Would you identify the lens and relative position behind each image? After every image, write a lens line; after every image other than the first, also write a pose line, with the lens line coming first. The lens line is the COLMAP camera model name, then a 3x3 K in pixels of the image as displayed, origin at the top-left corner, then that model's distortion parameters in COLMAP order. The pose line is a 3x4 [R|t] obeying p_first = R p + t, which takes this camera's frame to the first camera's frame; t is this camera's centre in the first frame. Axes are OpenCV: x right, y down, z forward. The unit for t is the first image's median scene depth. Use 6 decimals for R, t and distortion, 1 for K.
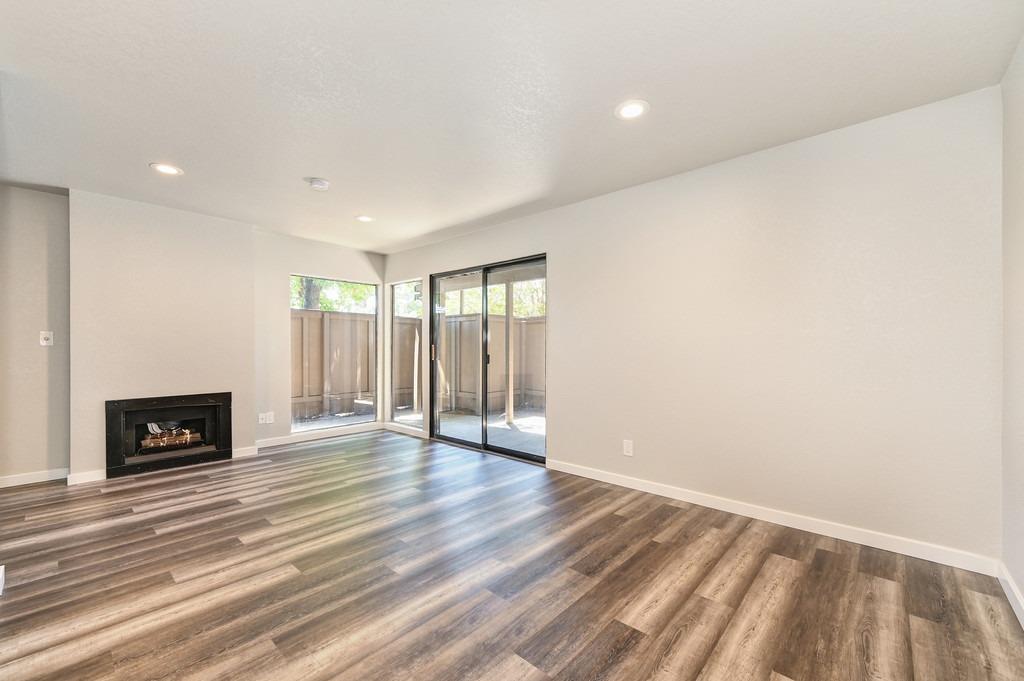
lens RADIAL K [[414.6, 0, 512.1], [0, 414.6, 349.1], [0, 0, 1]] dist [-0.000552, 0.000092]
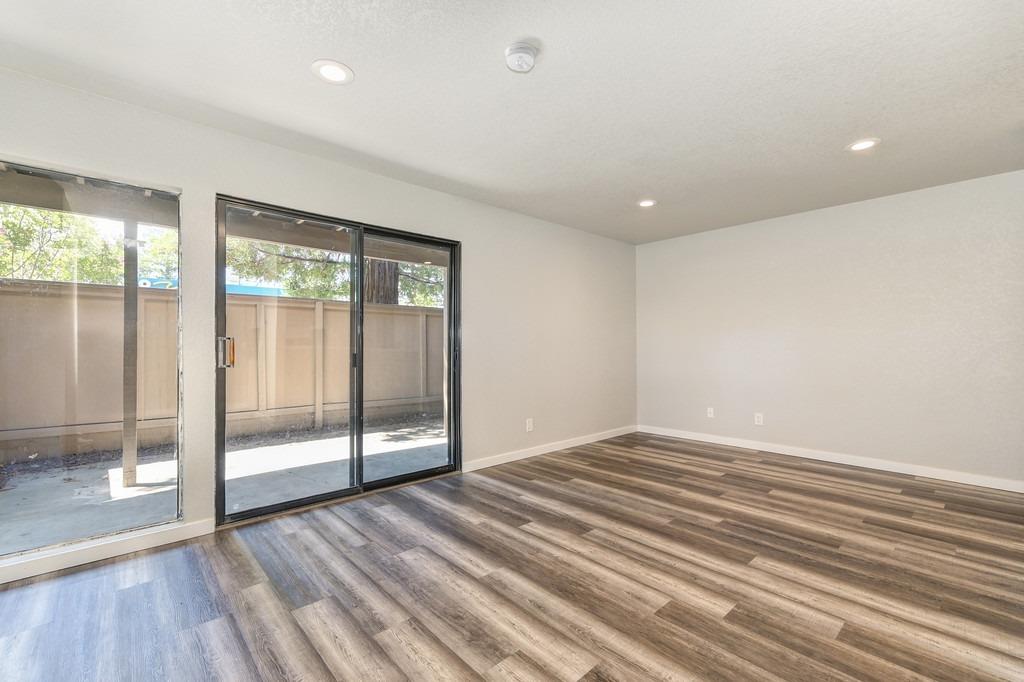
lens RADIAL K [[433.0, 0, 513.0], [0, 433.0, 344.8], [0, 0, 1]] dist [0.000653, -0.000490]
pose [[0.104514, 0.002266, 0.994521, -1.218034], [0.001625, 0.999996, -0.002449, 0.000679], [-0.994522, 0.001872, 0.104510, 1.092376]]
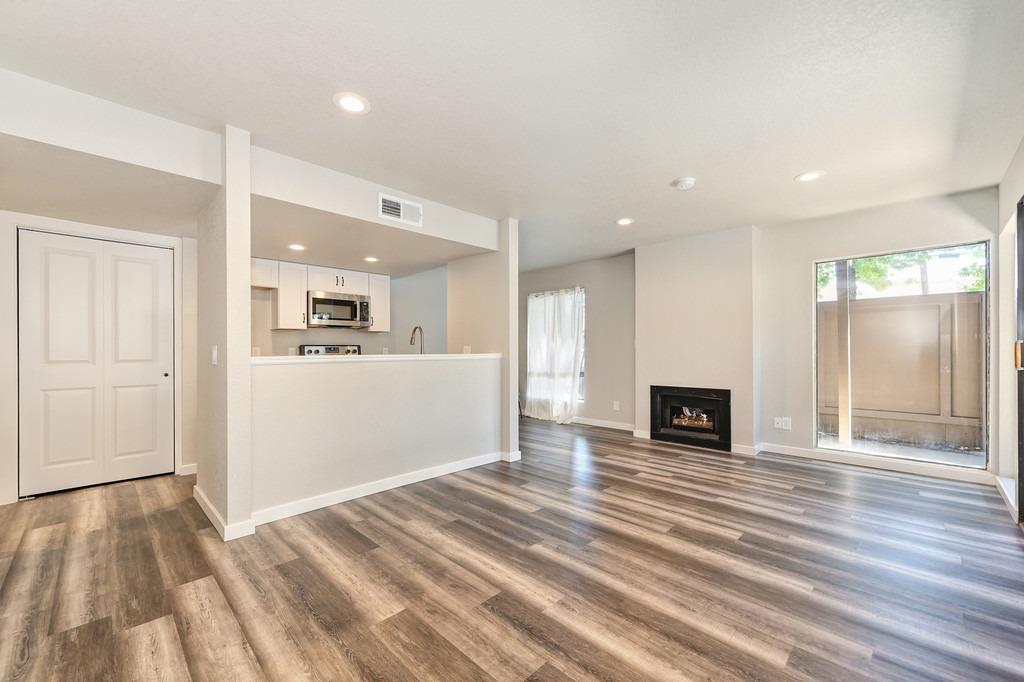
lens RADIAL K [[414.6, 0, 511.7], [0, 414.6, 348.7], [0, 0, 1]] dist [-0.000552, 0.000092]
pose [[-0.048830, -0.005784, -0.998790, 0.626579], [0.002056, 0.999981, -0.005892, 0.004168], [0.998805, -0.002341, -0.048817, 0.730138]]
